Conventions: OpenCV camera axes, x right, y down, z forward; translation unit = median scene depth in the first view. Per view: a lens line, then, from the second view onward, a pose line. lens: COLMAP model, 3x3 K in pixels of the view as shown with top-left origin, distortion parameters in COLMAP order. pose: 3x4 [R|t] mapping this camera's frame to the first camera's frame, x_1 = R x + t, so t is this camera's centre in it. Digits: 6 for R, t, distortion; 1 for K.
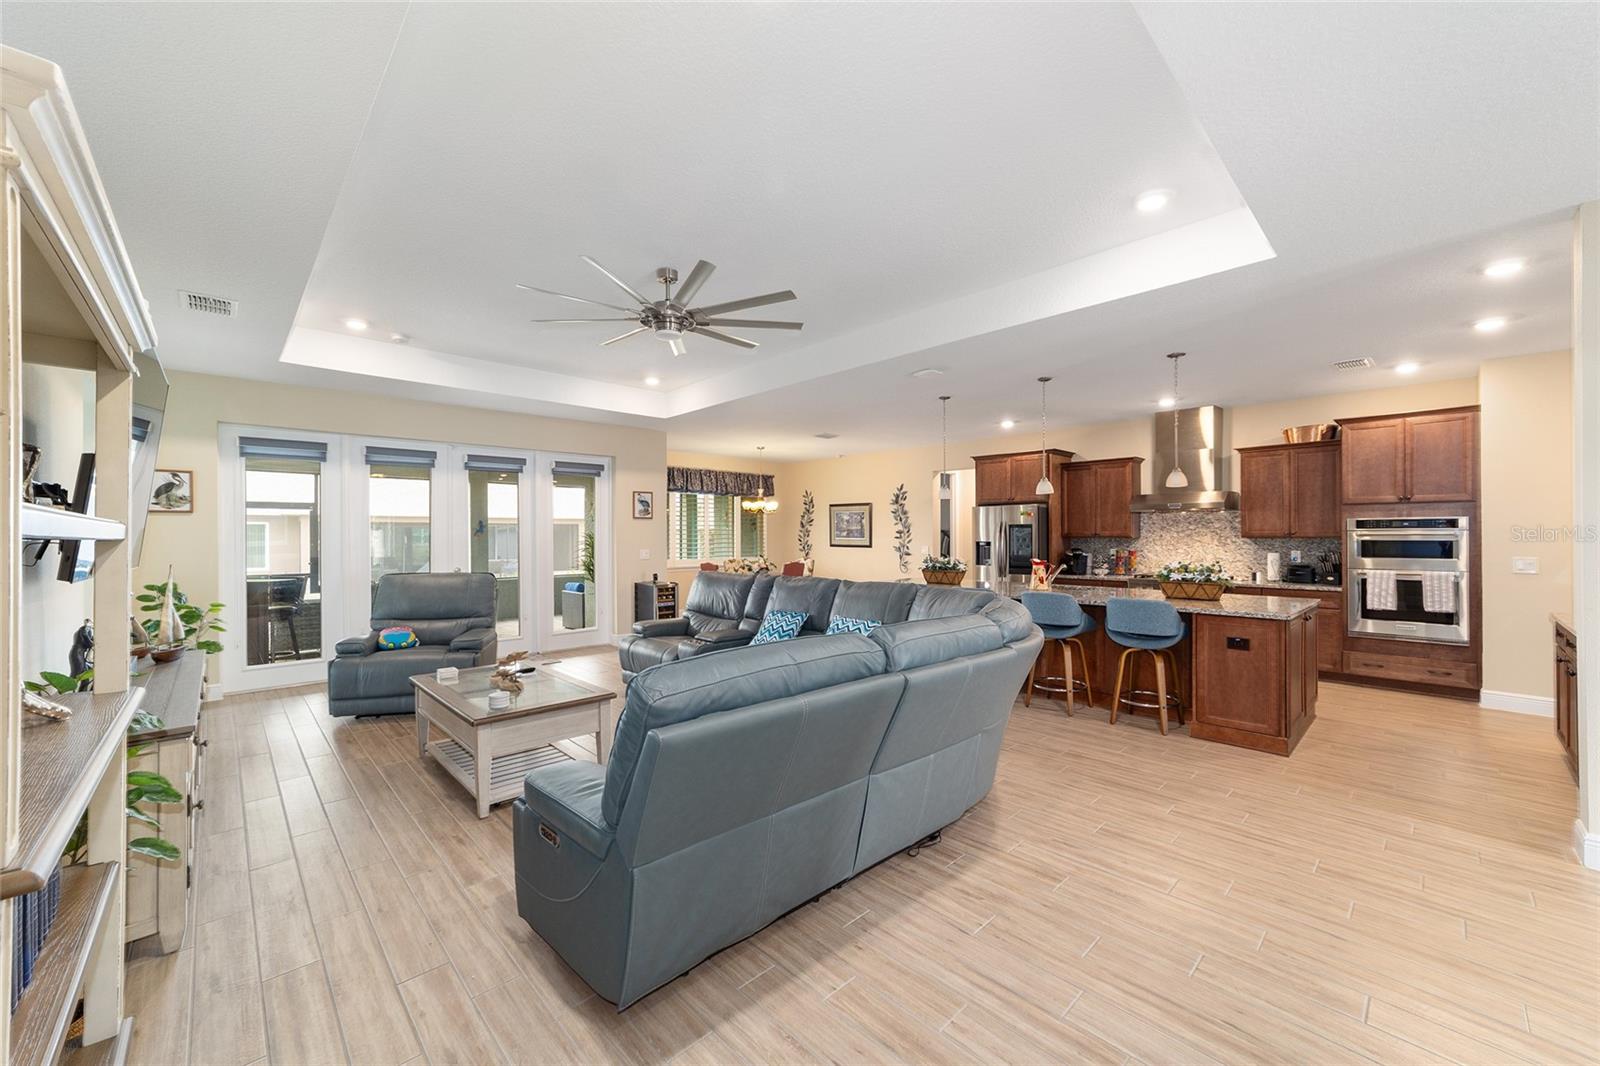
lens RADIAL K [[616.7, 0, 800.0], [0, 616.7, 533.0], [0, 0, 1]] dist [0.000122, 0.000151]
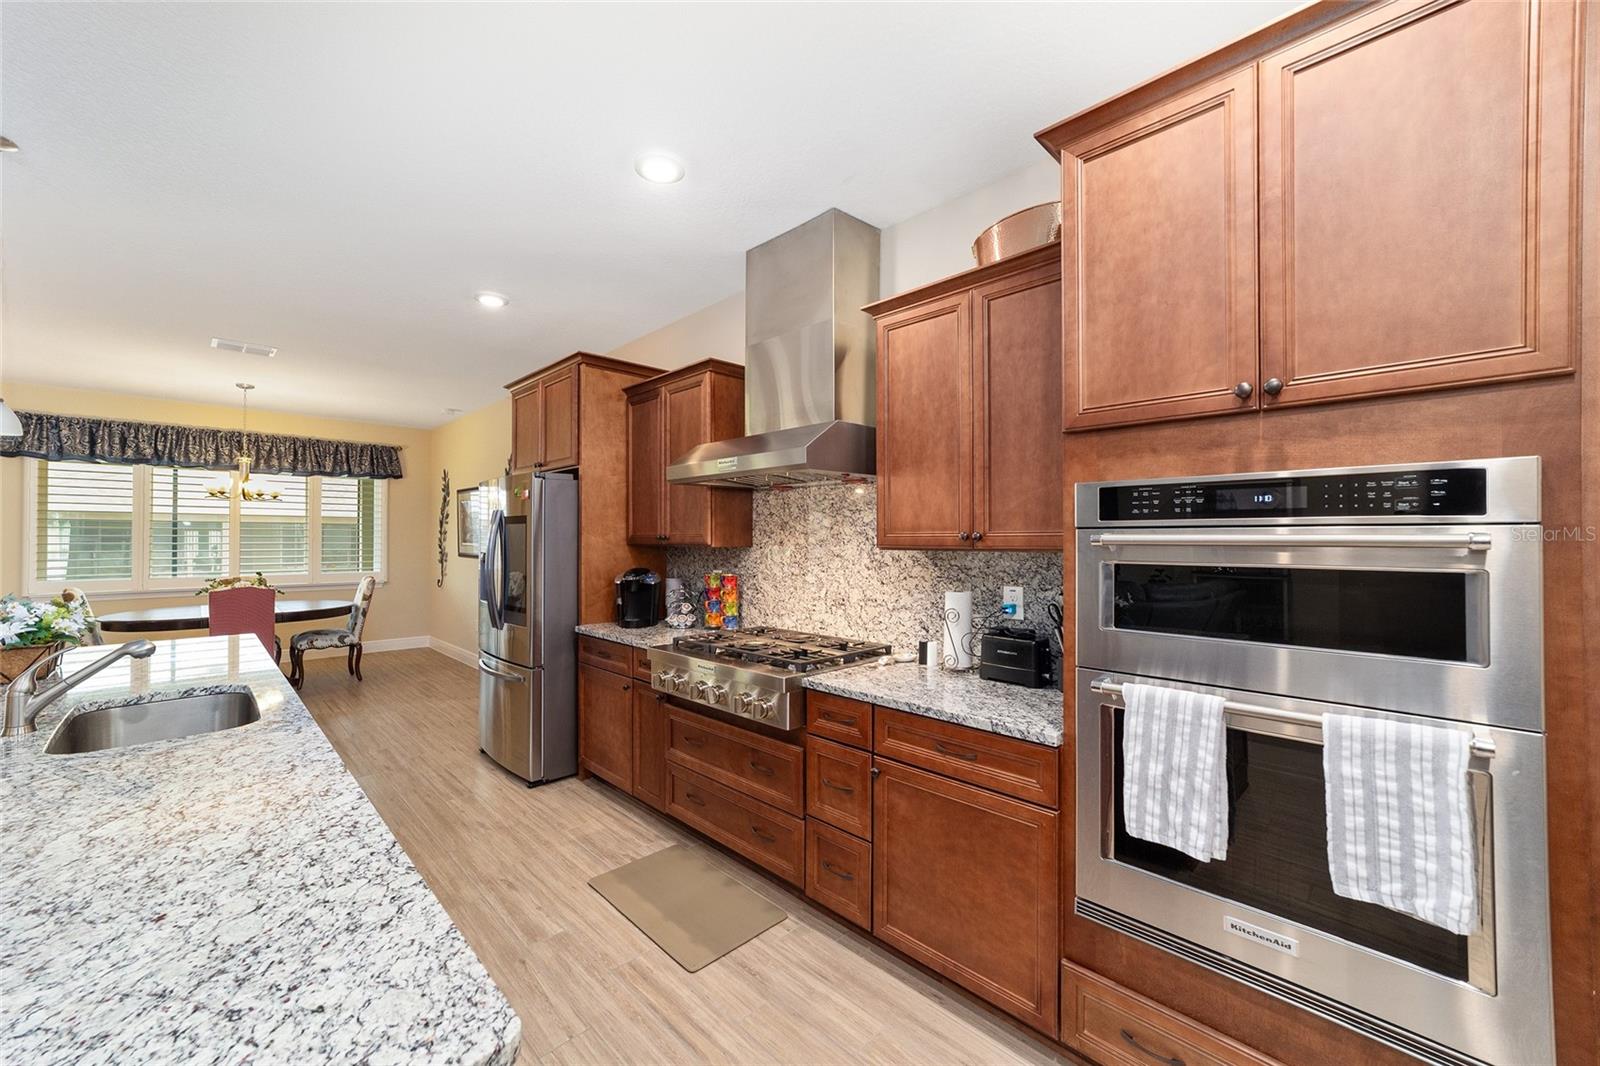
lens RADIAL K [[609.0, 0, 802.9], [0, 609.0, 533.8], [0, 0, 1]] dist [-0.002857, 0.000006]
pose [[0.998428, 0.005489, 0.055779, 0.779568], [-0.005133, 0.999966, -0.006530, 0.001374], [-0.055813, 0.006234, 0.998422, 0.763986]]
